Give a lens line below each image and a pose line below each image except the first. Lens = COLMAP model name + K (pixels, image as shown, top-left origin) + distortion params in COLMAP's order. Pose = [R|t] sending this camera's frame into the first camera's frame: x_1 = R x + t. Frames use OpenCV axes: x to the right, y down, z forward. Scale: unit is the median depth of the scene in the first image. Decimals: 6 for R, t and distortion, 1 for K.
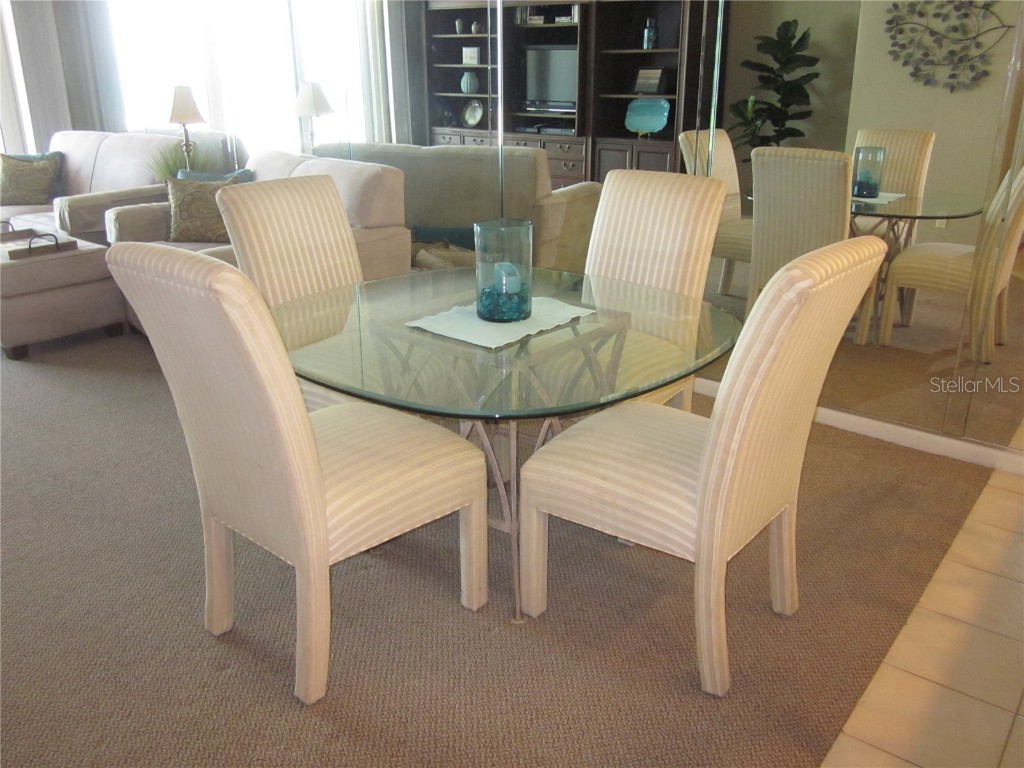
lens RADIAL K [[854.1, 0, 515.0], [0, 854.1, 384.8], [0, 0, 1]] dist [-0.021780, -0.016369]
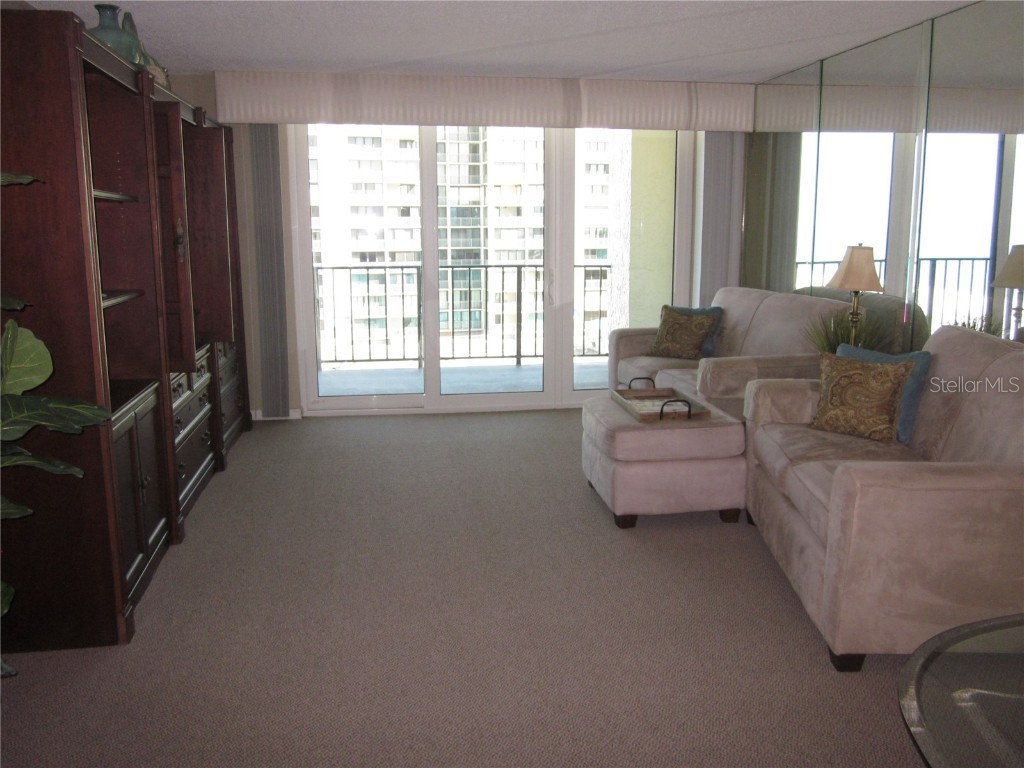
lens RADIAL K [[854.1, 0, 511.6], [0, 854.1, 381.4], [0, 0, 1]] dist [-0.021780, -0.016369]
pose [[0.742924, 0.117019, -0.659068, -0.067816], [-0.231708, 0.968688, -0.089196, -0.057973], [0.627993, 0.218977, 0.746776, 0.153925]]
